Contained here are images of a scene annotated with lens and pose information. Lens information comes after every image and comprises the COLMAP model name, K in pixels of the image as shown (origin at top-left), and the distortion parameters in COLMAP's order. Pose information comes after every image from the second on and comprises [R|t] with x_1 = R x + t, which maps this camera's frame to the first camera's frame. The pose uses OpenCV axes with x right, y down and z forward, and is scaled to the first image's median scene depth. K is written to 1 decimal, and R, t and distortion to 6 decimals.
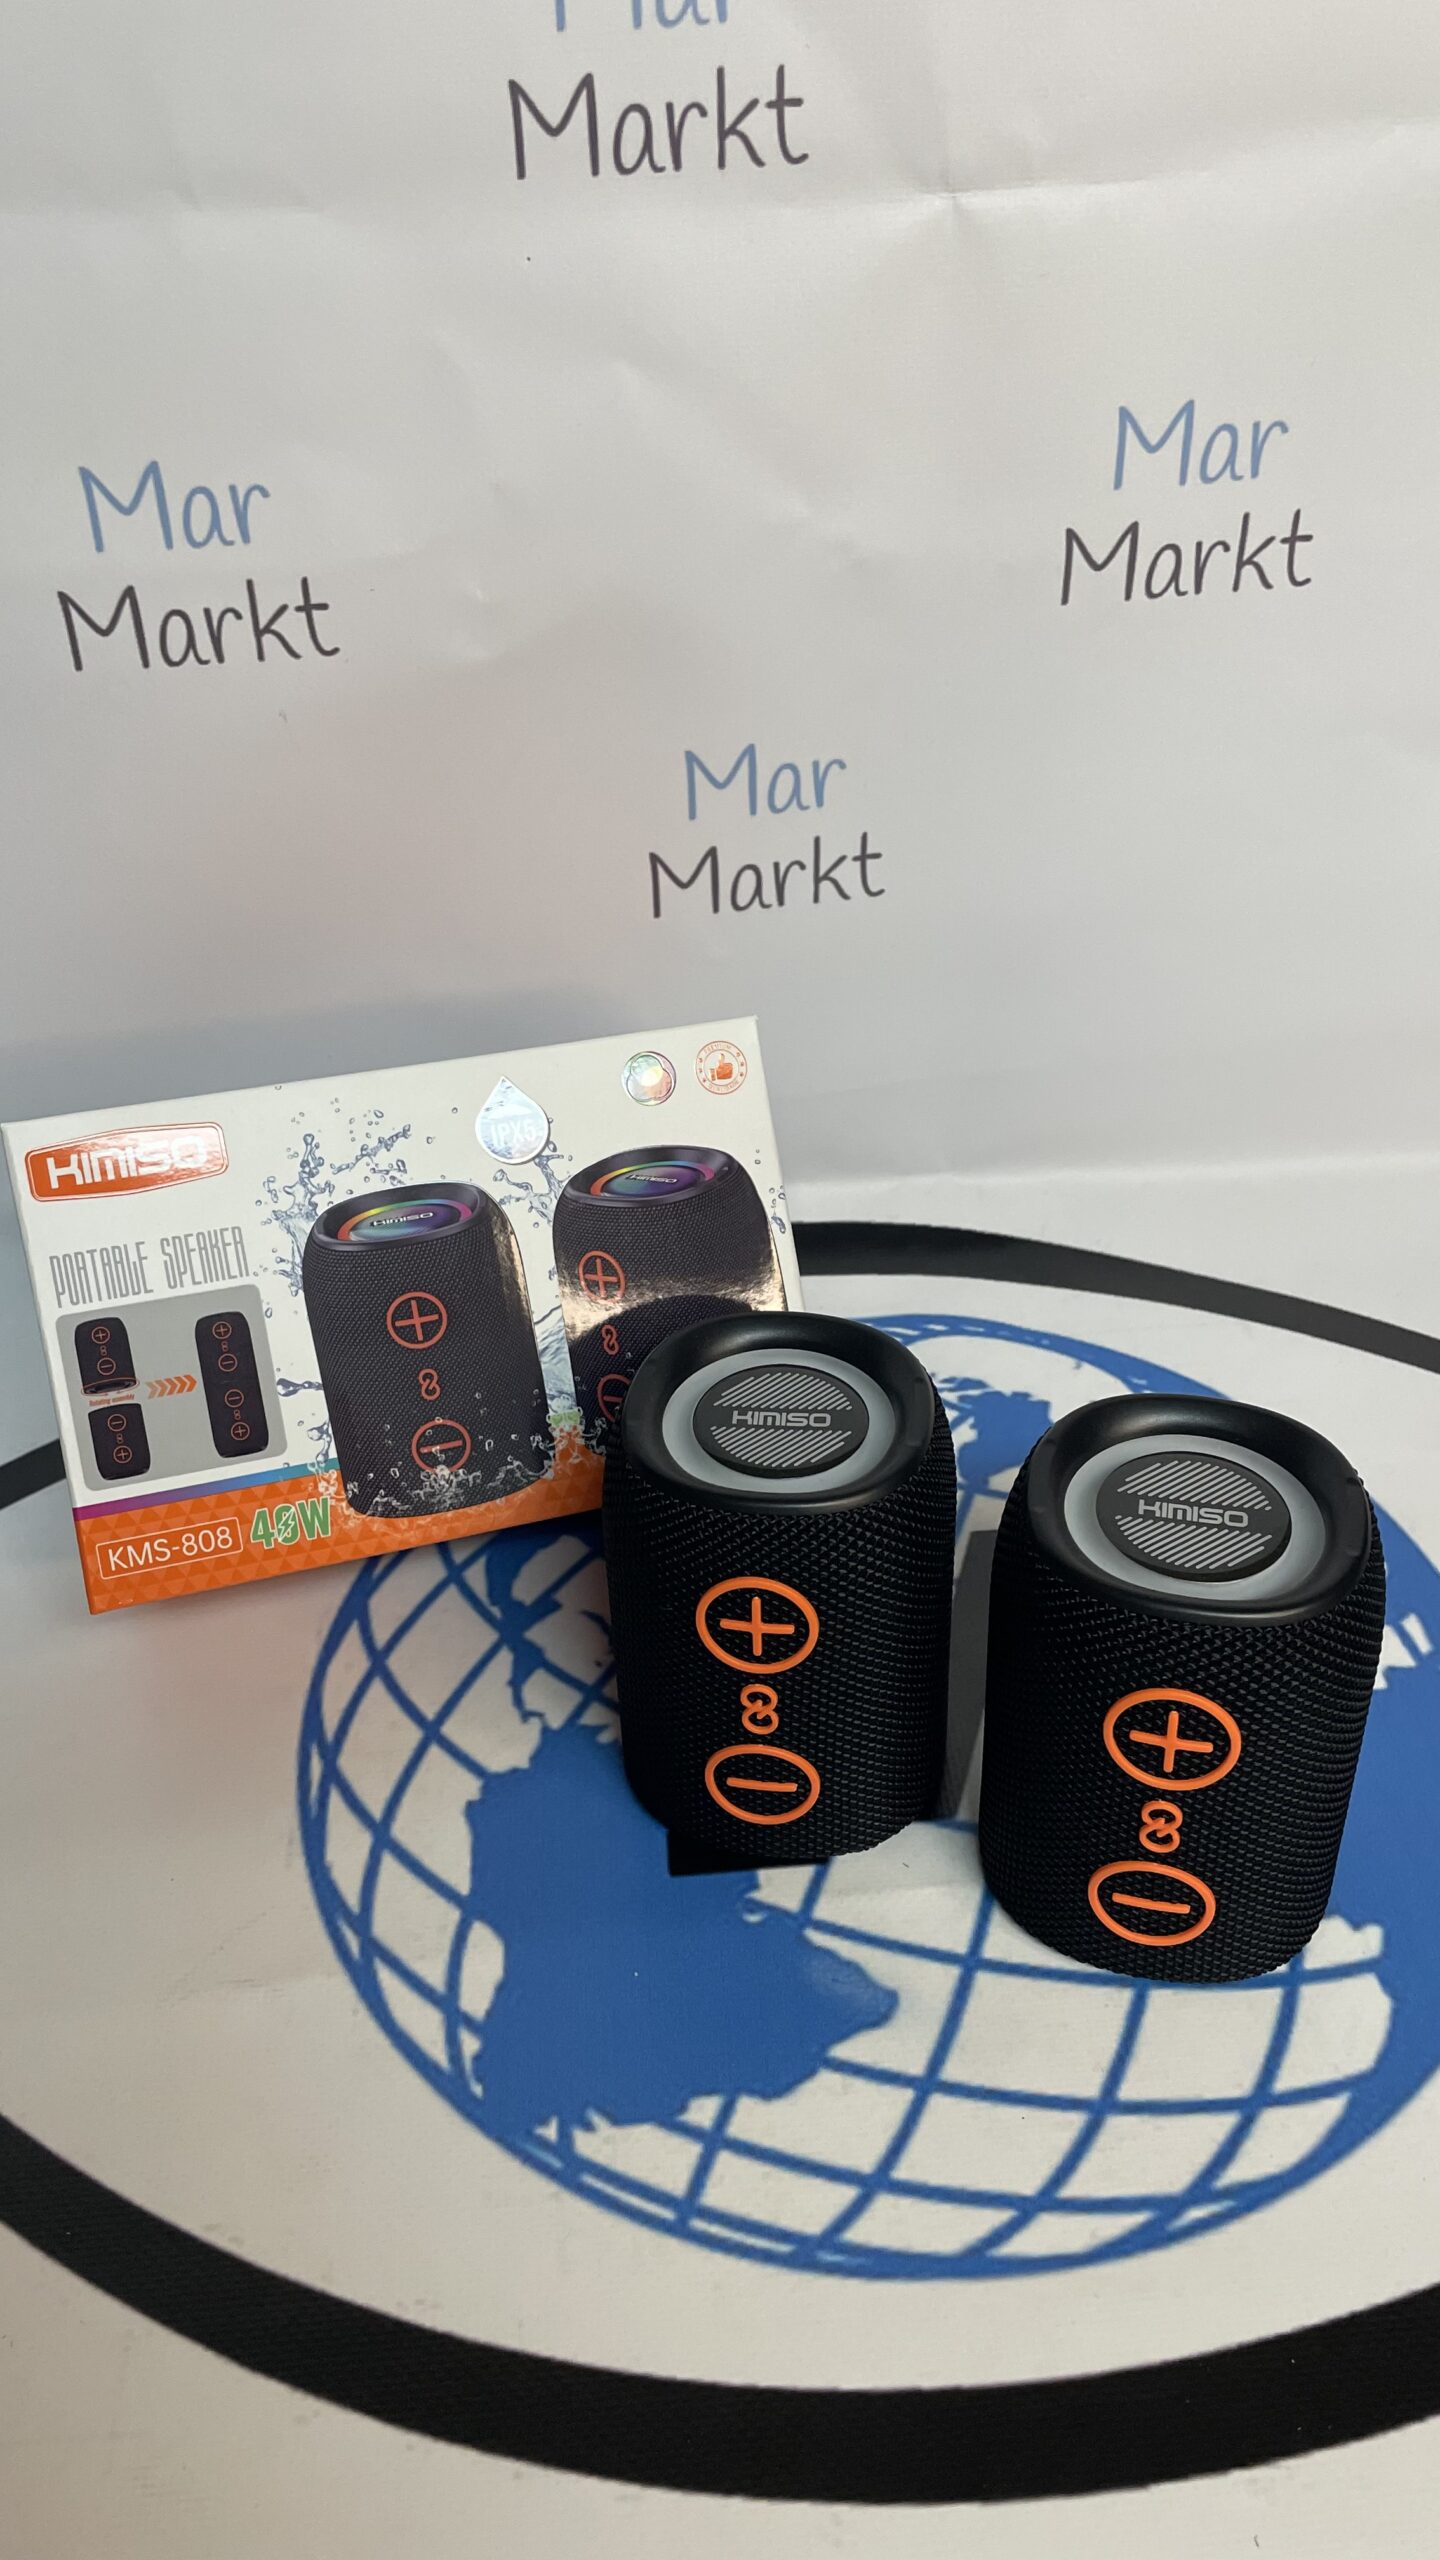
lens RADIAL K [[1996.1, 0, 743.8], [0, 1996.1, 1262.9], [0, 0, 1]] dist [0.074896, -0.118116]
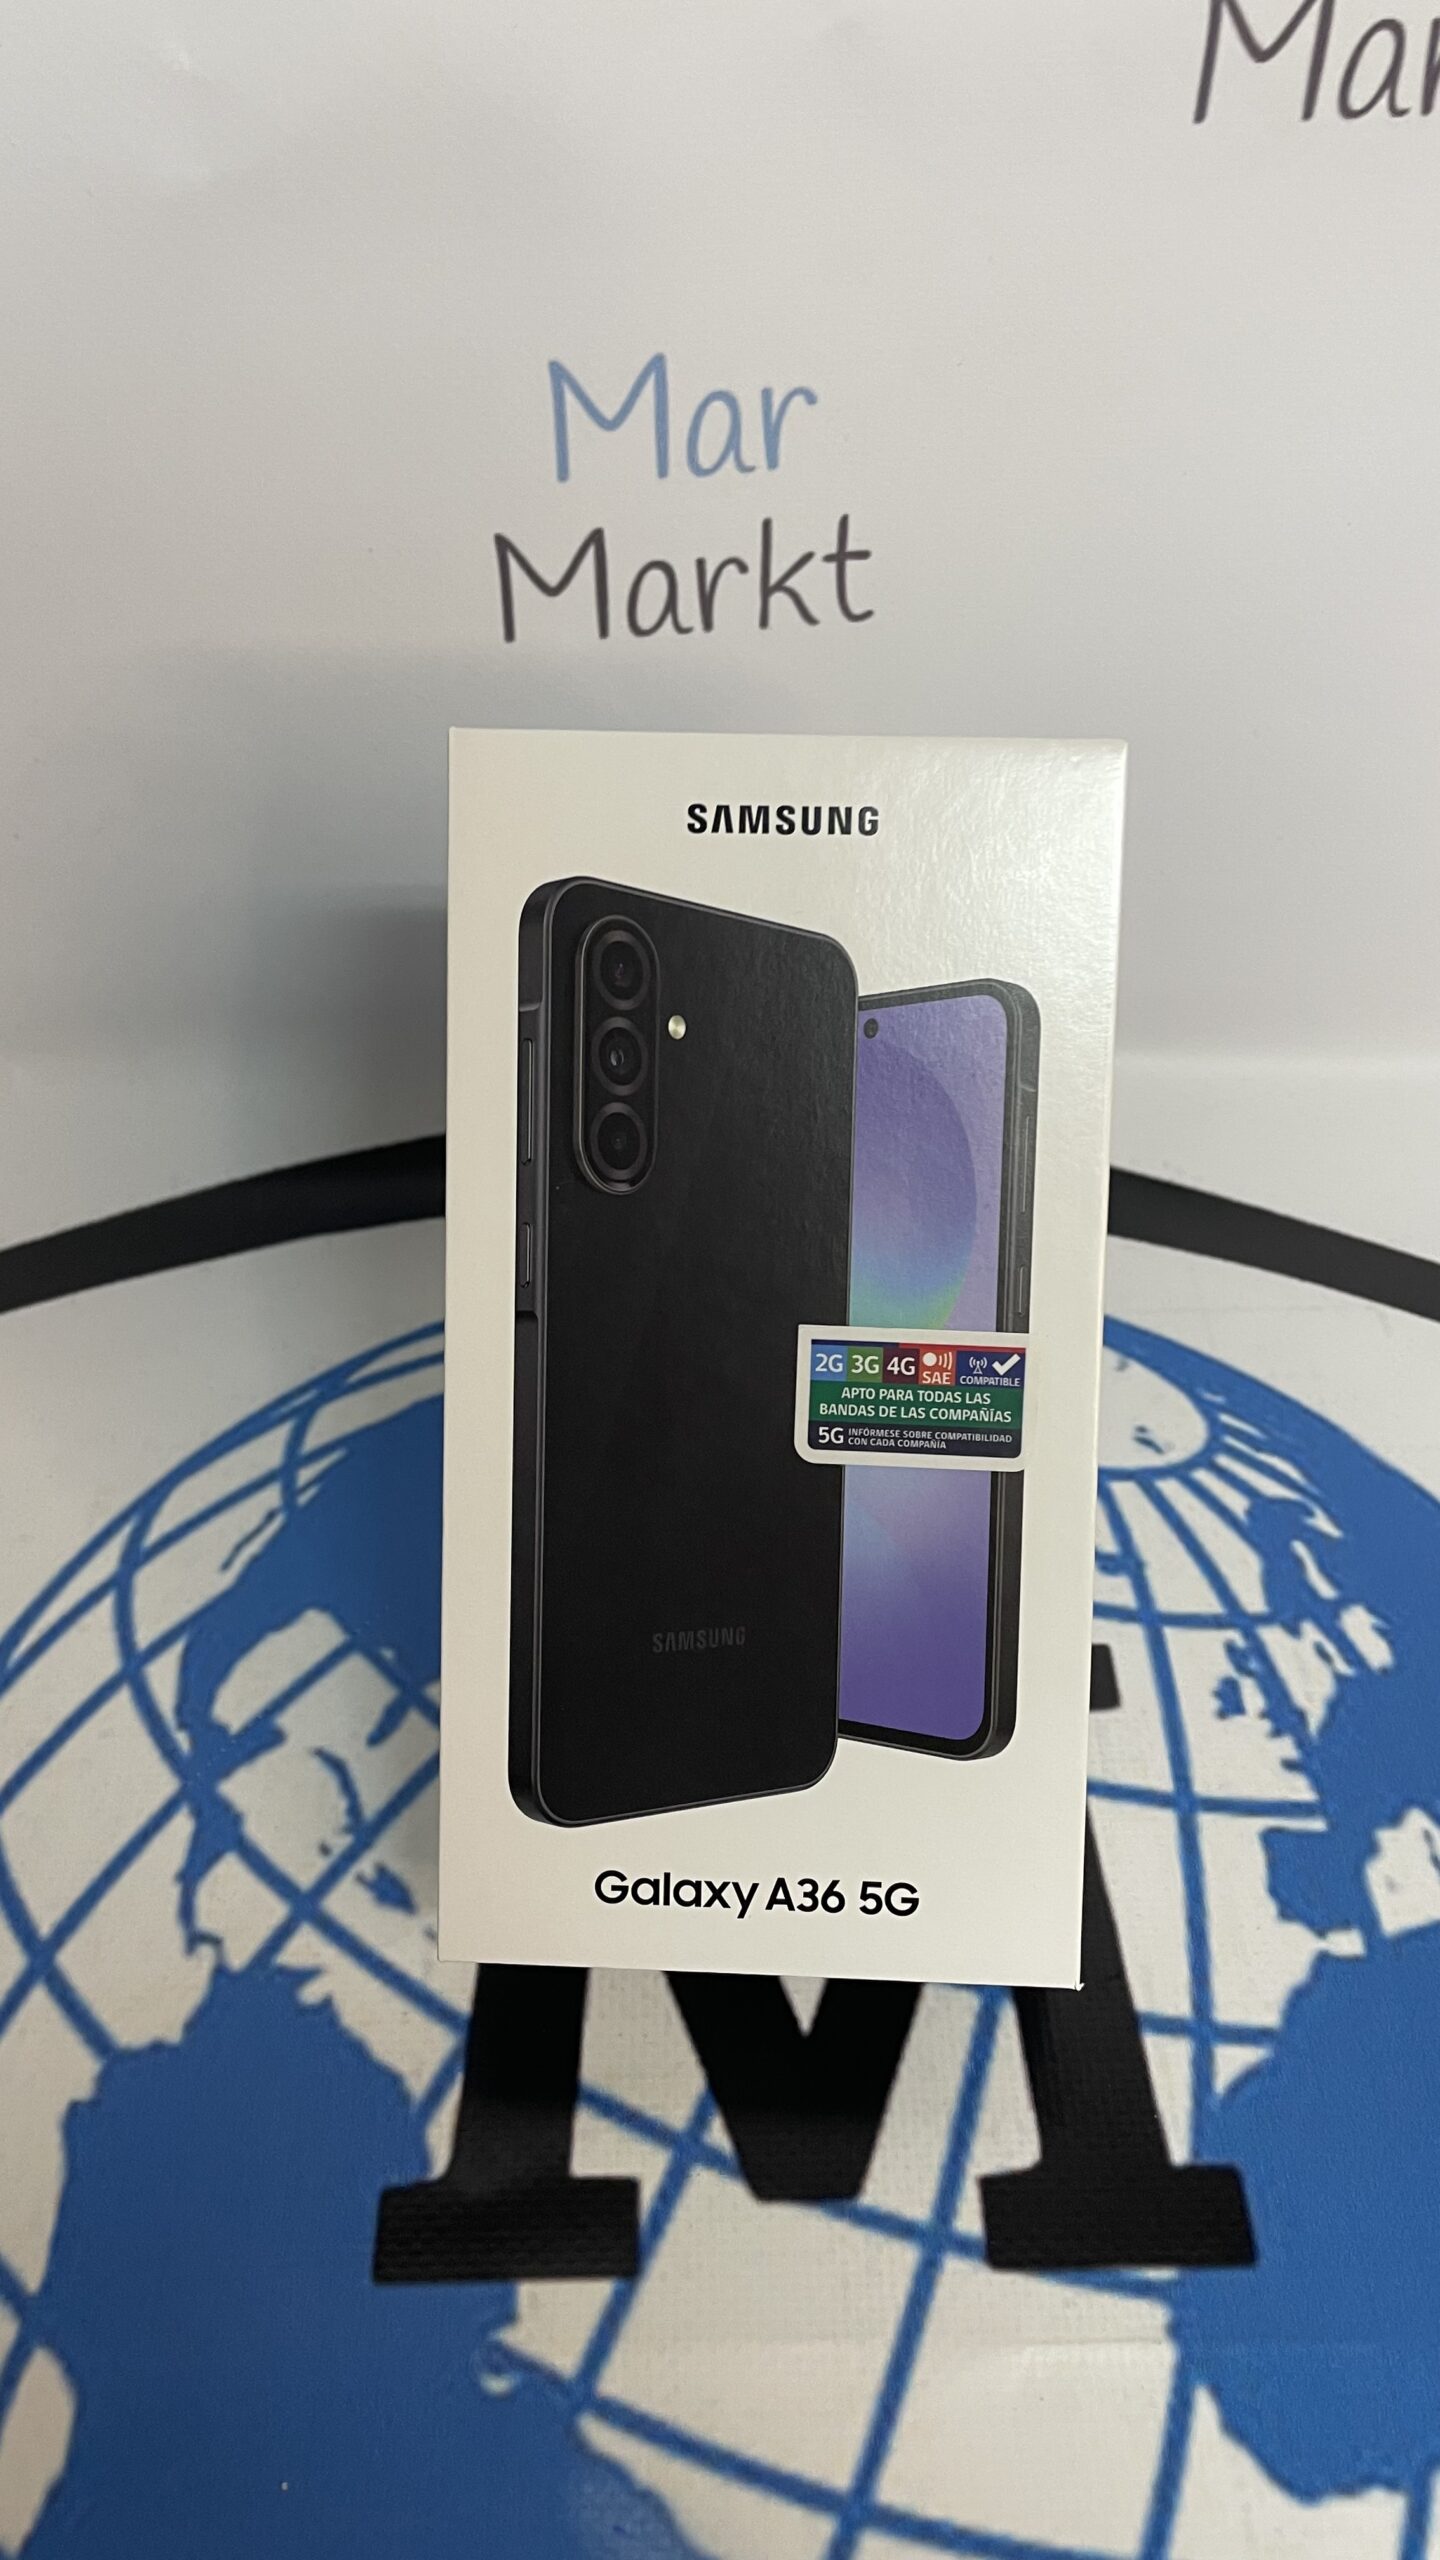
lens RADIAL K [[1996.1, 0, 719.2], [0, 1996.1, 1257.7], [0, 0, 1]] dist [0.074896, -0.118116]
pose [[0.997908, 0.055792, -0.032666, 0.070703], [-0.051264, 0.990702, 0.126020, -0.081535], [0.039393, -0.124082, 0.991490, 0.452301]]
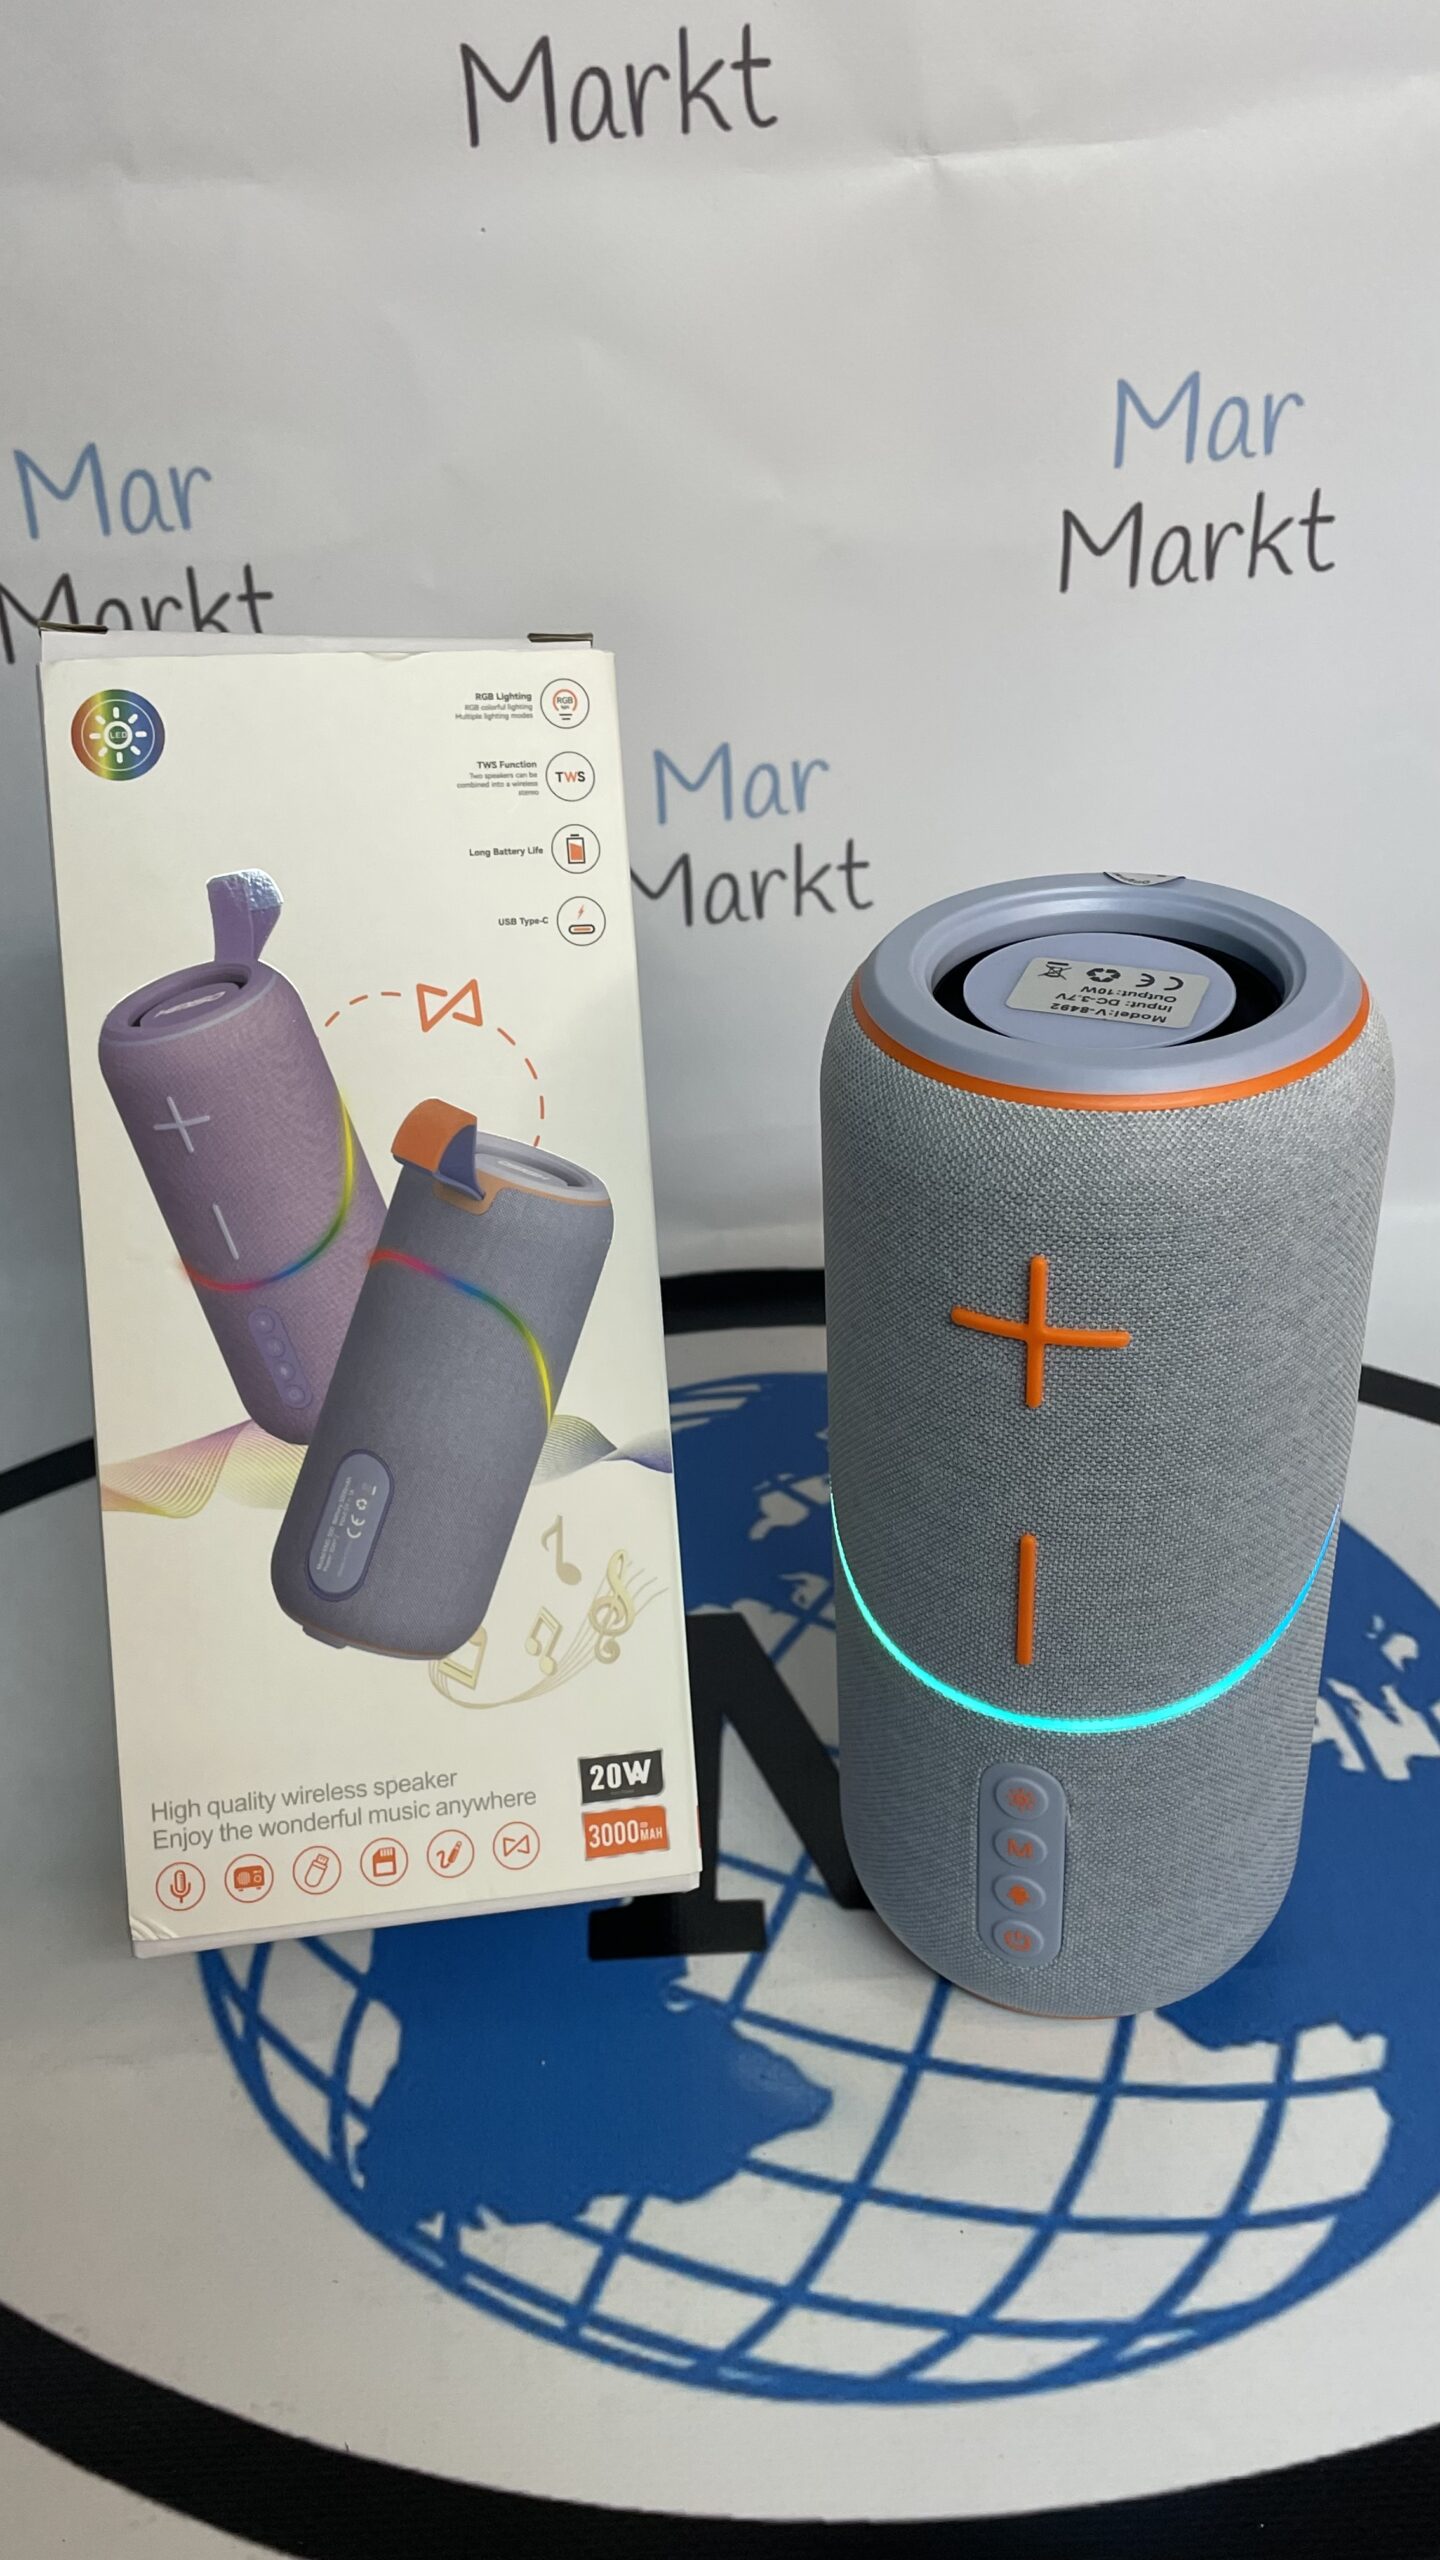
lens RADIAL K [[2243.6, 0, 698.3], [0, 2243.6, 1247.0], [0, 0, 1]] dist [0.074503, -0.117882]
pose [[0.998282, 0.013038, -0.057116, 0.067060], [-0.016726, 0.997773, -0.064572, 0.051893], [0.056147, 0.065416, 0.996277, -0.028302]]
